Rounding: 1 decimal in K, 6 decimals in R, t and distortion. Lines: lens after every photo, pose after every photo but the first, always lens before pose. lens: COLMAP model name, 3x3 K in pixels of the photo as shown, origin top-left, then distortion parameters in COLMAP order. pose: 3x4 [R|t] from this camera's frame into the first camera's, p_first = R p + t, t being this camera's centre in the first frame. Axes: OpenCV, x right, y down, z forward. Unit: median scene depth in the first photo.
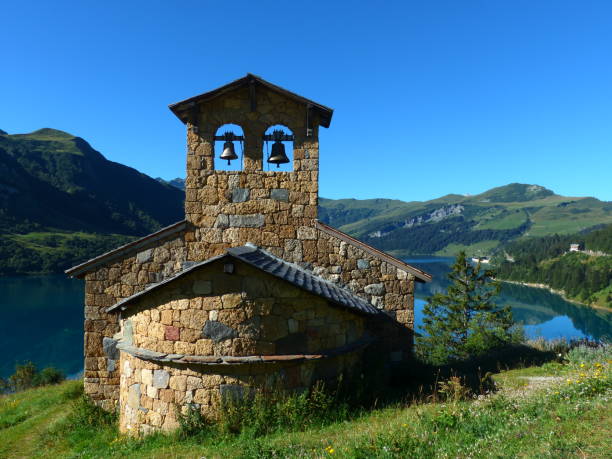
lens RADIAL K [[532.2, 0, 306.0], [0, 532.2, 229.5], [0, 0, 1]] dist [-0.046411, 0.002751]
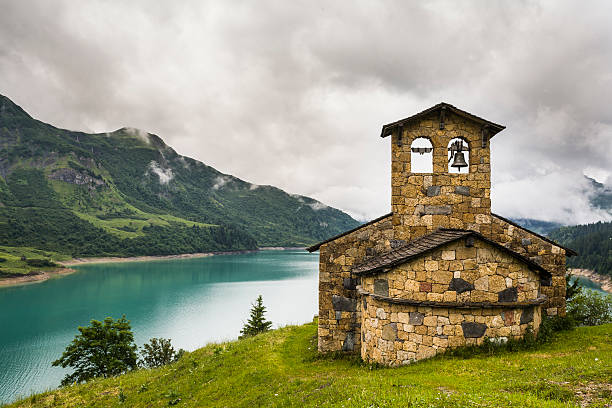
lens RADIAL K [[493.3, 0, 306.0], [0, 493.3, 204.0], [0, 0, 1]] dist [-0.060998, 0.007511]
pose [[0.994747, -0.002644, -0.102333, -0.319123], [-0.000044, 0.999655, -0.026257, 0.001558], [0.102367, 0.026124, 0.994404, -0.279897]]
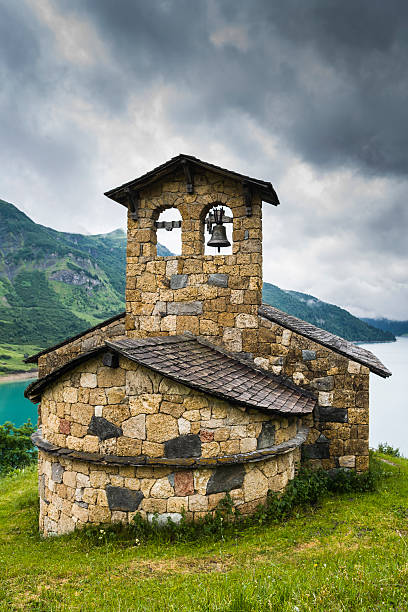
lens RADIAL K [[505.2, 0, 204.0], [0, 505.2, 306.0], [0, 0, 1]] dist [-0.114540, 0.112727]
pose [[0.955993, -0.014537, -0.293028, 0.187205], [0.009929, 0.999803, -0.017206, -0.004434], [0.293220, 0.013539, 0.955949, 0.146592]]
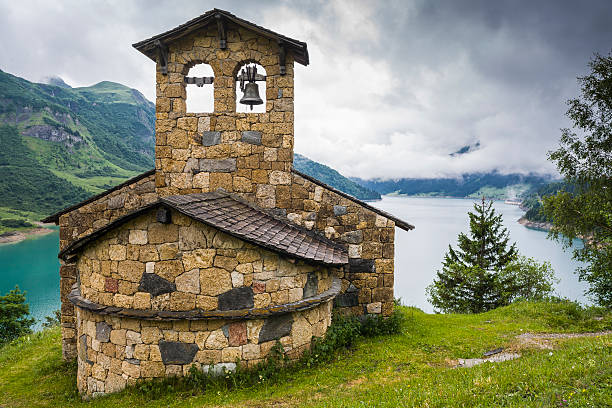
lens RADIAL K [[505.0, 0, 306.0], [0, 505.0, 204.0], [0, 0, 1]] dist [-0.106244, 0.111544]
pose [[0.996906, -0.000263, -0.078602, 0.118207], [0.005041, 0.998149, 0.060606, -0.000740], [0.078440, -0.060814, 0.995062, 0.109853]]
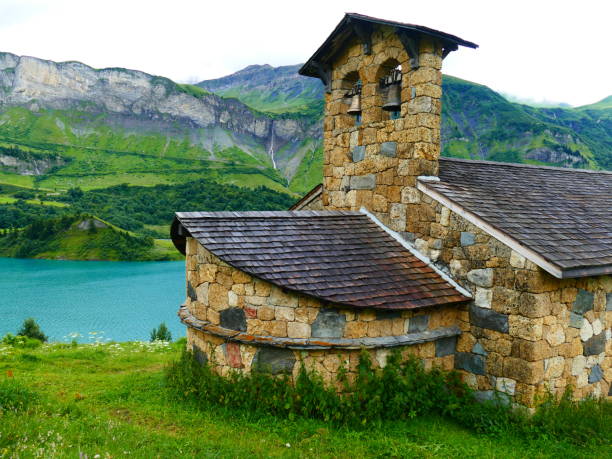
lens RADIAL K [[486.3, 0, 306.0], [0, 486.3, 229.5], [0, 0, 1]] dist [-0.021202, 0.003050]
pose [[0.521949, 0.045708, -0.851751, 0.534376], [0.014005, 0.997969, 0.062137, 0.010567], [0.852861, -0.044362, 0.520249, 0.496534]]
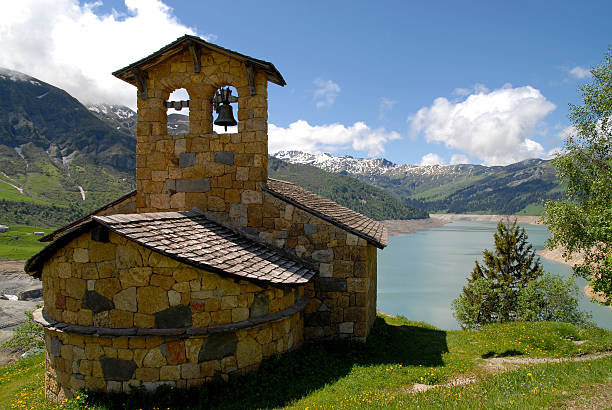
lens RADIAL K [[473.5, 0, 304.6], [0, 473.5, 214.6], [0, 0, 1]] dist [-0.135947, 0.121637]
pose [[0.981779, -0.011499, -0.189680, 0.255781], [0.019464, 0.999003, 0.040182, 0.006369], [0.189029, -0.043142, 0.981023, 0.186114]]
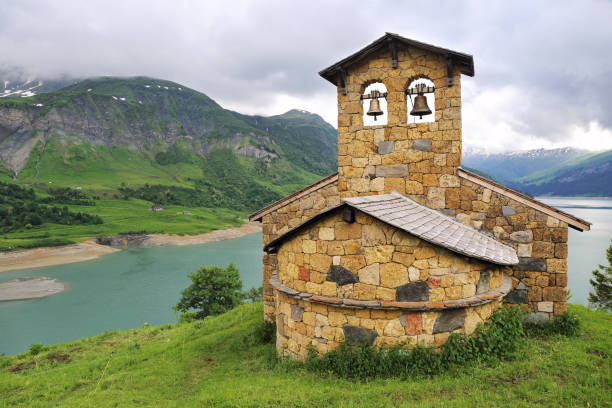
lens RADIAL K [[421.8, 0, 306.0], [0, 421.8, 204.0], [0, 0, 1]] dist [-0.106911, 0.109101]
pose [[0.907140, -0.004149, -0.420808, 0.089649], [0.028359, 0.998281, 0.051291, 0.002310], [0.419872, -0.058462, 0.905699, 0.150849]]
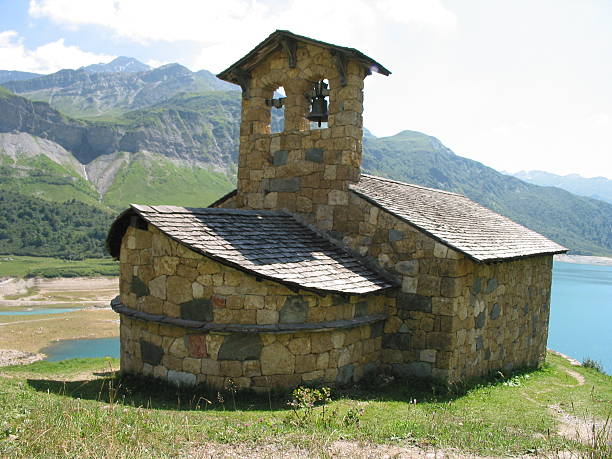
lens RADIAL K [[501.7, 0, 304.4], [0, 501.7, 237.2], [0, 0, 1]] dist [-0.180967, 0.002871]
pose [[0.790769, 0.037049, -0.610993, 0.459353], [-0.014945, 0.999038, 0.041237, 0.038679], [0.611933, -0.023478, 0.790561, 0.323702]]
